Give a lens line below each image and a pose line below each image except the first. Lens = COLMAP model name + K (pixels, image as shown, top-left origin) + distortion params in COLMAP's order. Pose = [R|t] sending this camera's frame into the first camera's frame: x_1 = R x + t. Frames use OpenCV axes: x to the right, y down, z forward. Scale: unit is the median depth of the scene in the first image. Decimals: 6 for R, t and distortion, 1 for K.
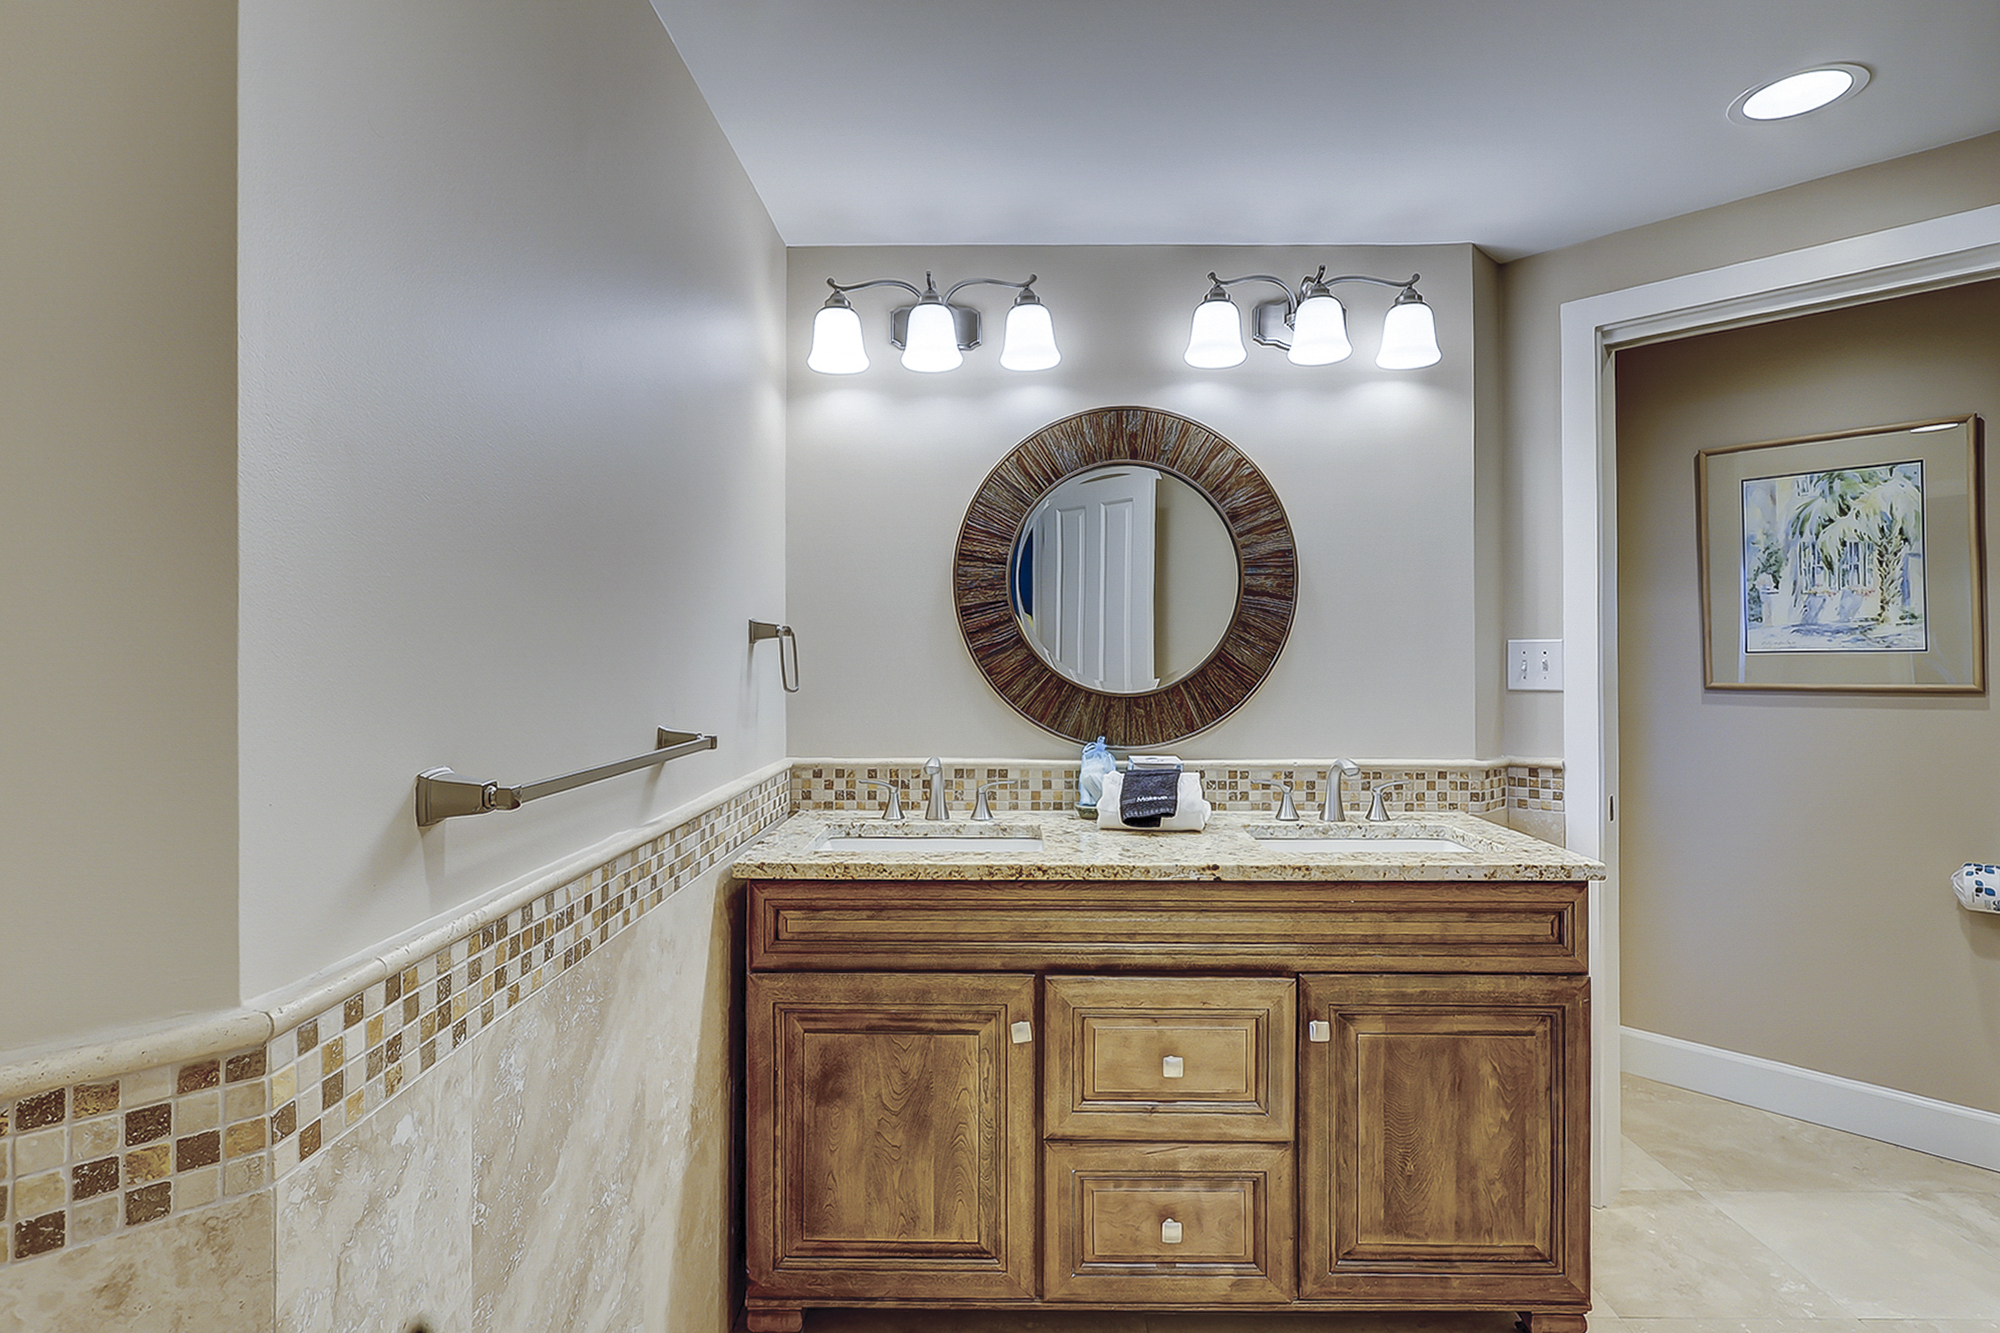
lens RADIAL K [[968.3, 0, 1005.2], [0, 968.3, 648.4], [0, 0, 1]] dist [0.003247, -0.000107]
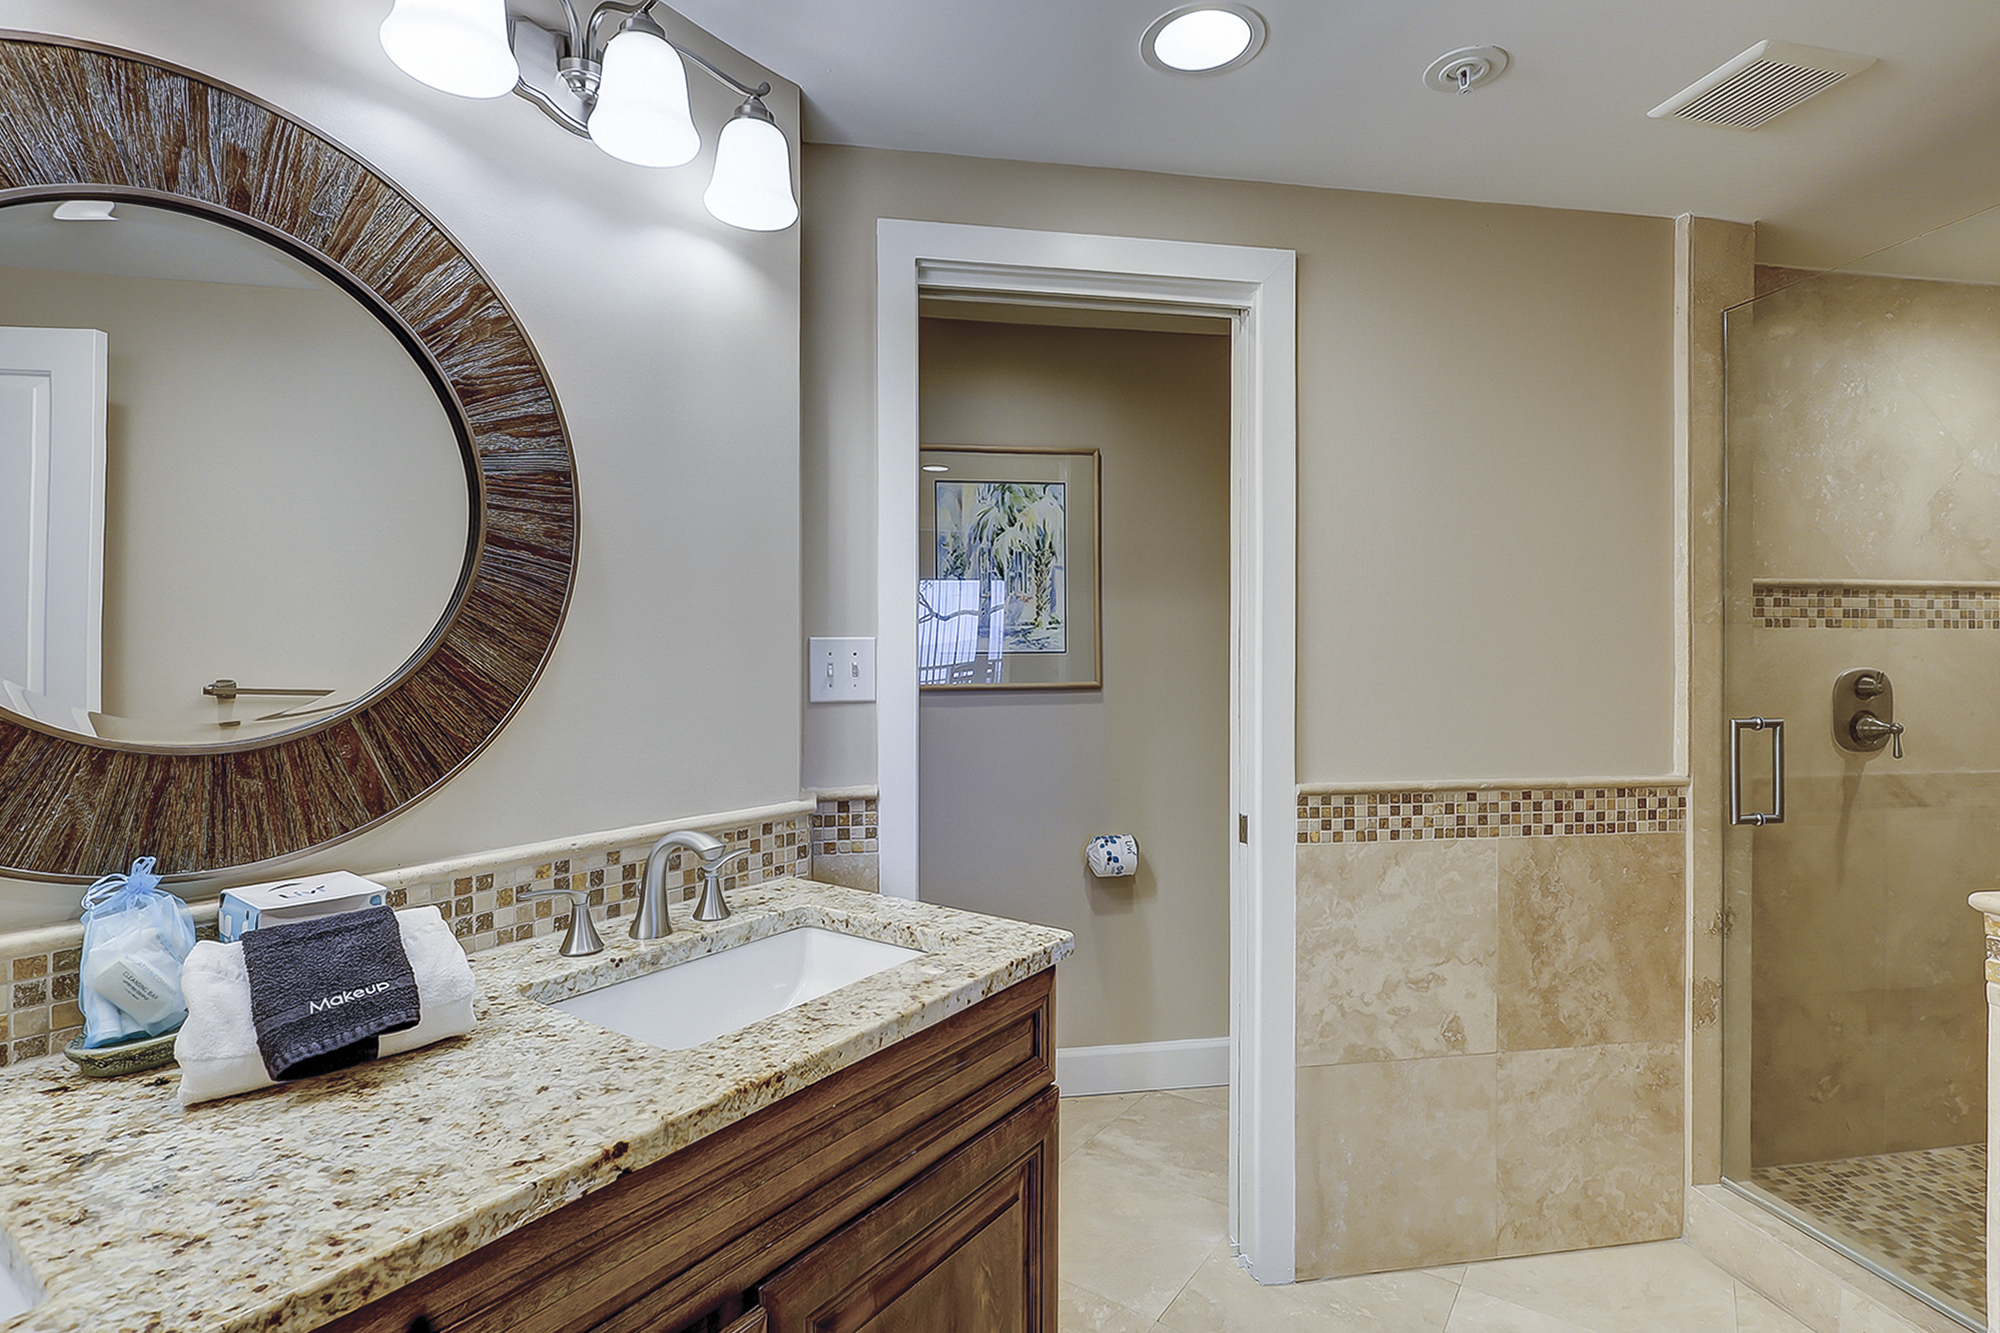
lens RADIAL K [[992.3, 0, 1022.6], [0, 992.3, 657.9], [0, 0, 1]] dist [-0.000832, 0.000256]
pose [[0.570966, -0.001589, 0.820972, -0.032509], [-0.006457, 0.999959, 0.006426, 0.001607], [-0.820948, -0.008970, 0.570932, 0.444514]]
